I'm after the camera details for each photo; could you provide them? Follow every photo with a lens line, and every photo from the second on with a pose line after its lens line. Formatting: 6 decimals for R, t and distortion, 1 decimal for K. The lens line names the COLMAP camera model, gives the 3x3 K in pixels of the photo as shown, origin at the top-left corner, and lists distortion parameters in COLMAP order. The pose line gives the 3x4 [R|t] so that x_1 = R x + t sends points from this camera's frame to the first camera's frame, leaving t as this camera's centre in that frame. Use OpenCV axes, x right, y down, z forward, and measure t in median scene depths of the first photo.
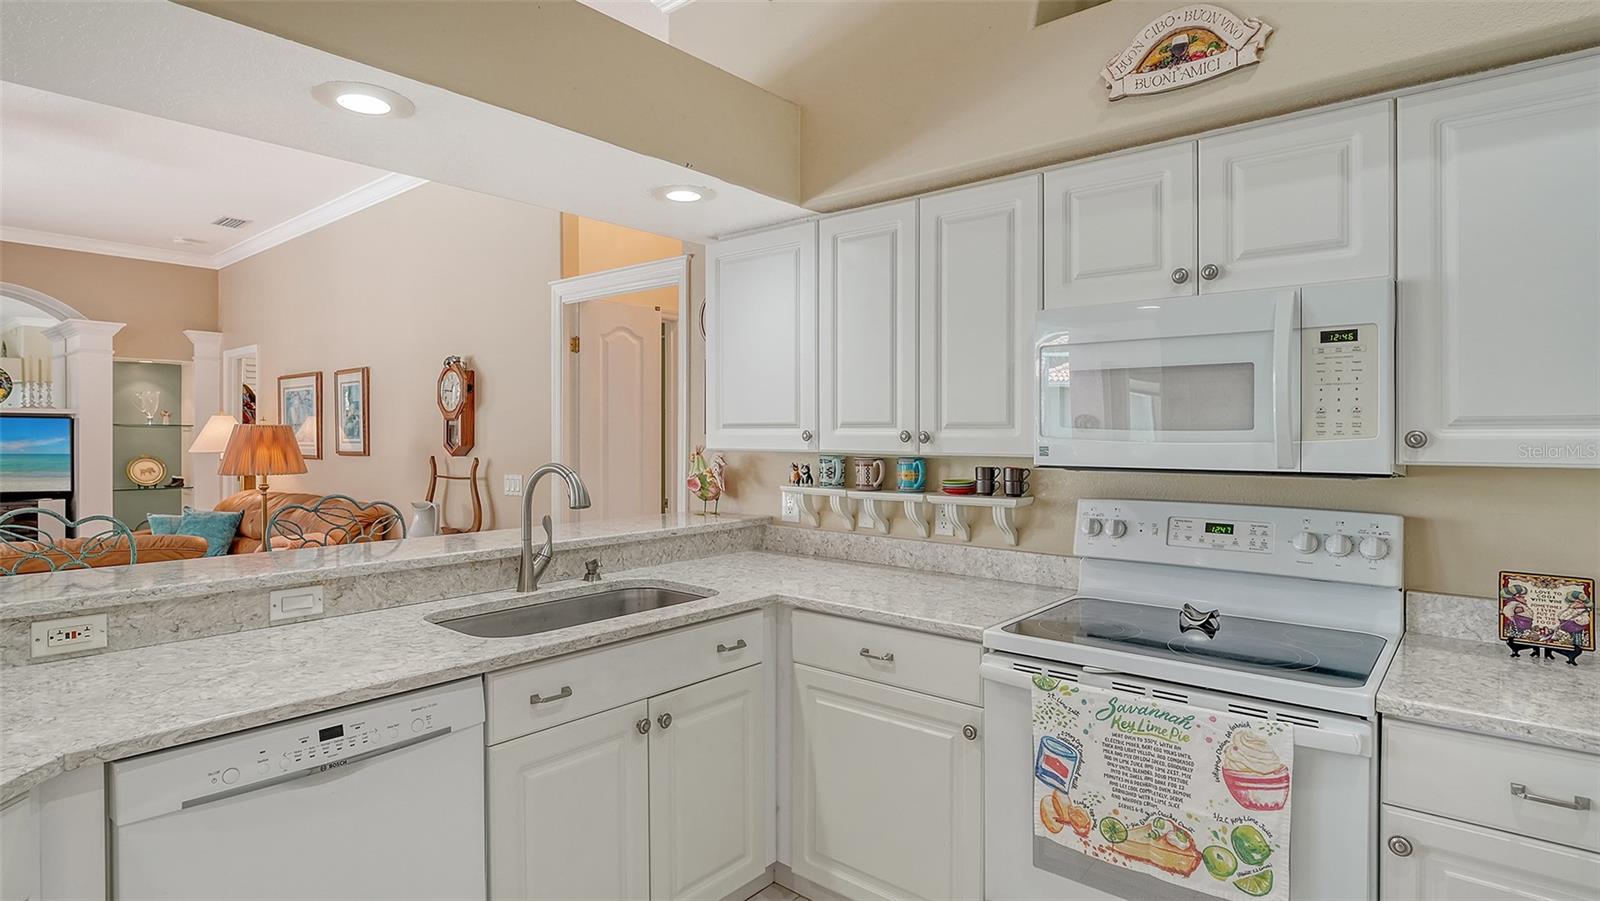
lens RADIAL K [[817.8, 0, 802.3], [0, 817.8, 443.6], [0, 0, 1]] dist [0.024926, -0.026693]
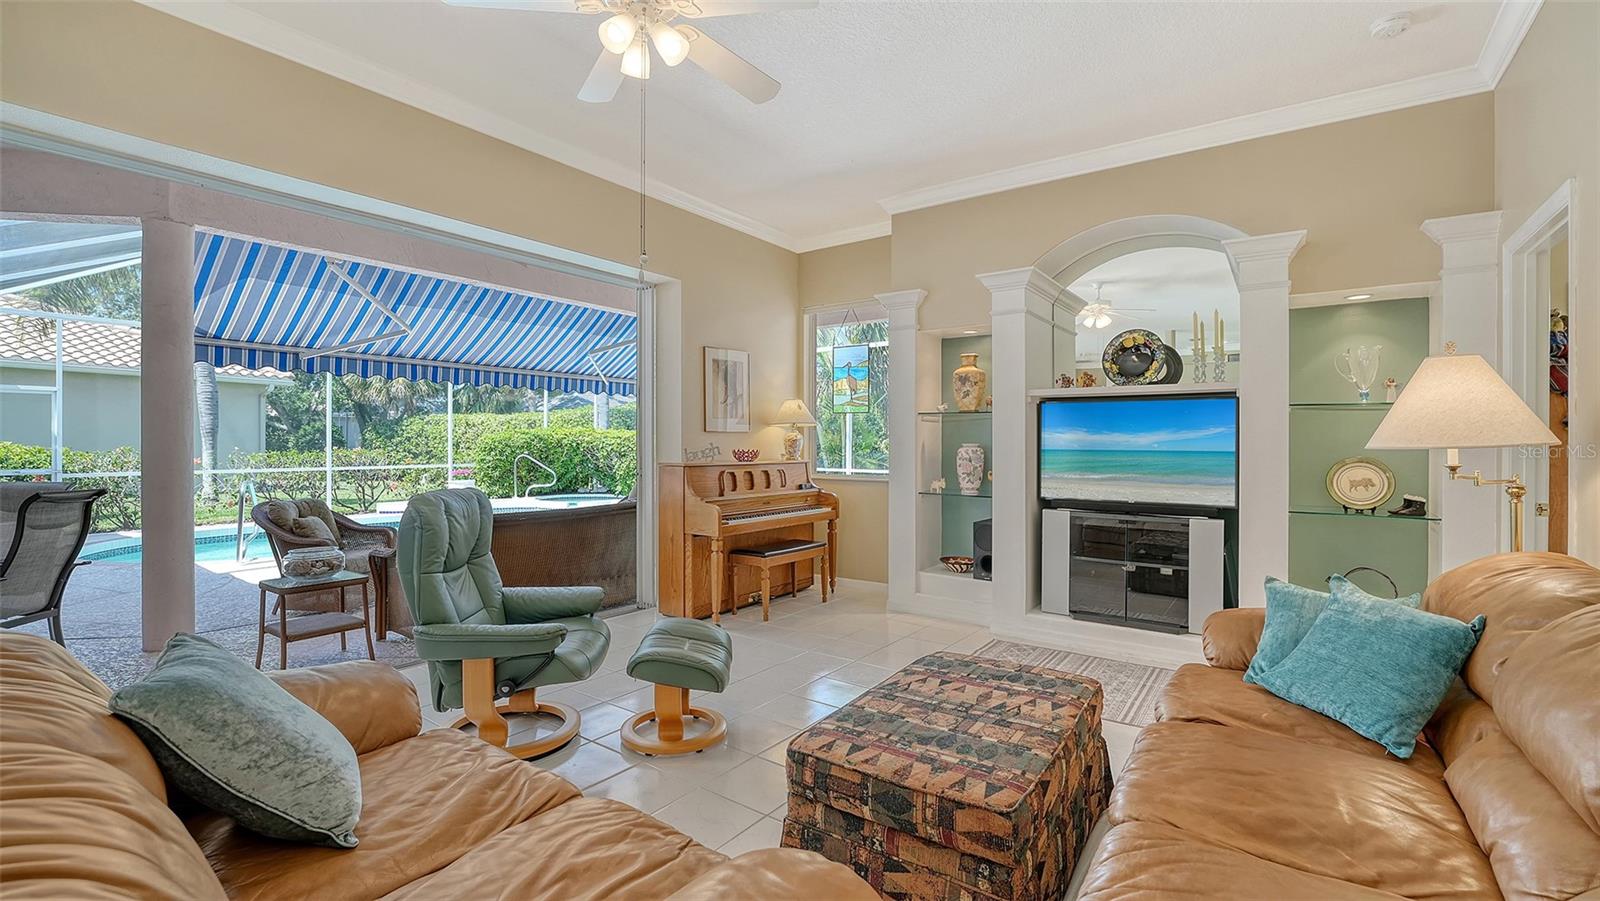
lens RADIAL K [[681.4, 0, 800.0], [0, 681.4, 450.5], [0, 0, 1]] dist [-0.019205, -0.000088]
pose [[0.068517, 0.009555, -0.997604, -1.005775], [-0.012266, 0.999887, 0.008734, 0.030142], [0.997575, 0.011638, 0.068626, 1.652475]]
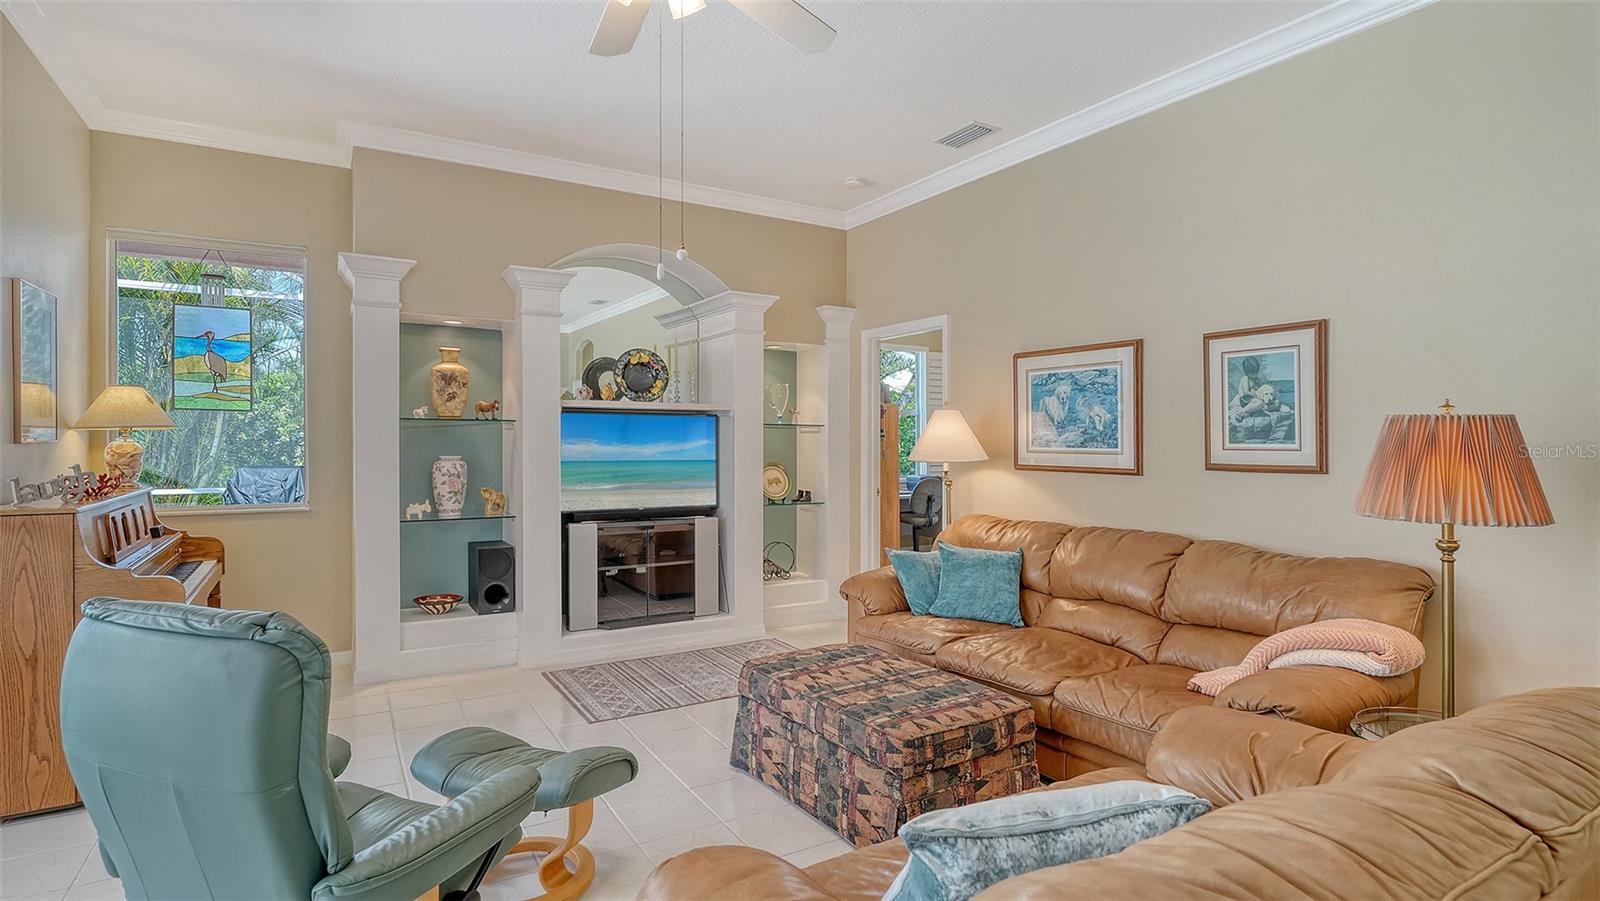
lens RADIAL K [[795.7, 0, 800.0], [0, 795.7, 450.5], [0, 0, 1]] dist [-0.000216, 0.000204]
pose [[0.946519, 0.006496, -0.322583, -1.515127], [-0.004704, 0.999969, 0.006336, -0.007068], [0.322614, -0.004479, 0.946520, 0.763900]]
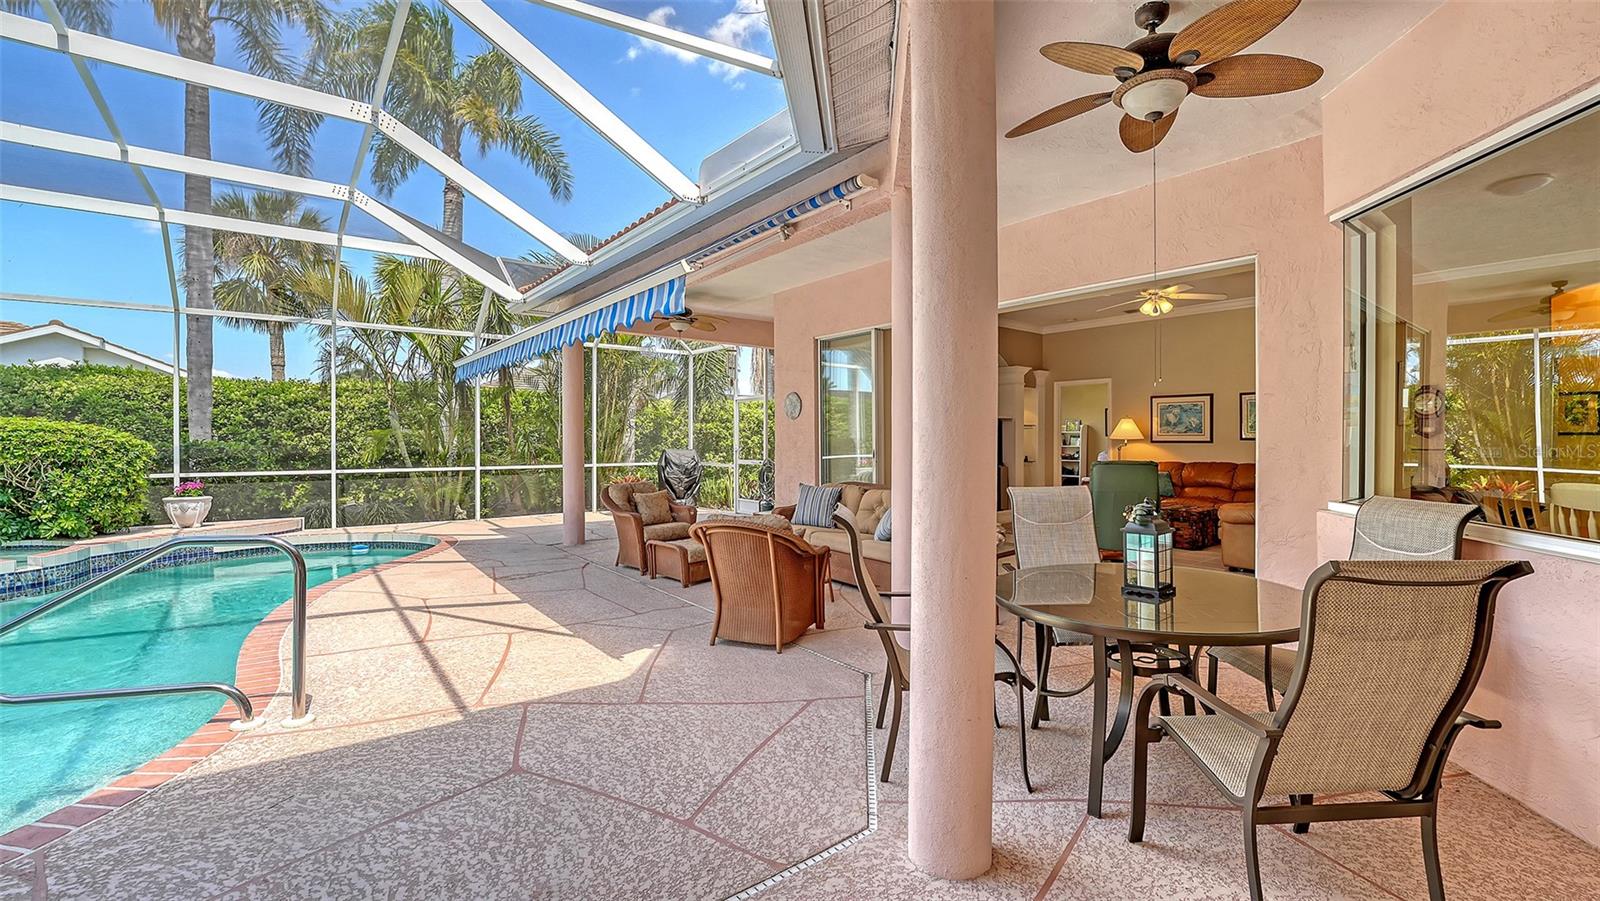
lens RADIAL K [[667.9, 0, 800.0], [0, 667.9, 450.5], [0, 0, 1]] dist [-0.002935, -0.000440]
pose [[0.977596, 0.001603, -0.210482, -2.749010], [0.000538, 0.999949, 0.010116, 0.049608], [0.210487, -0.010003, 0.977545, -1.436155]]
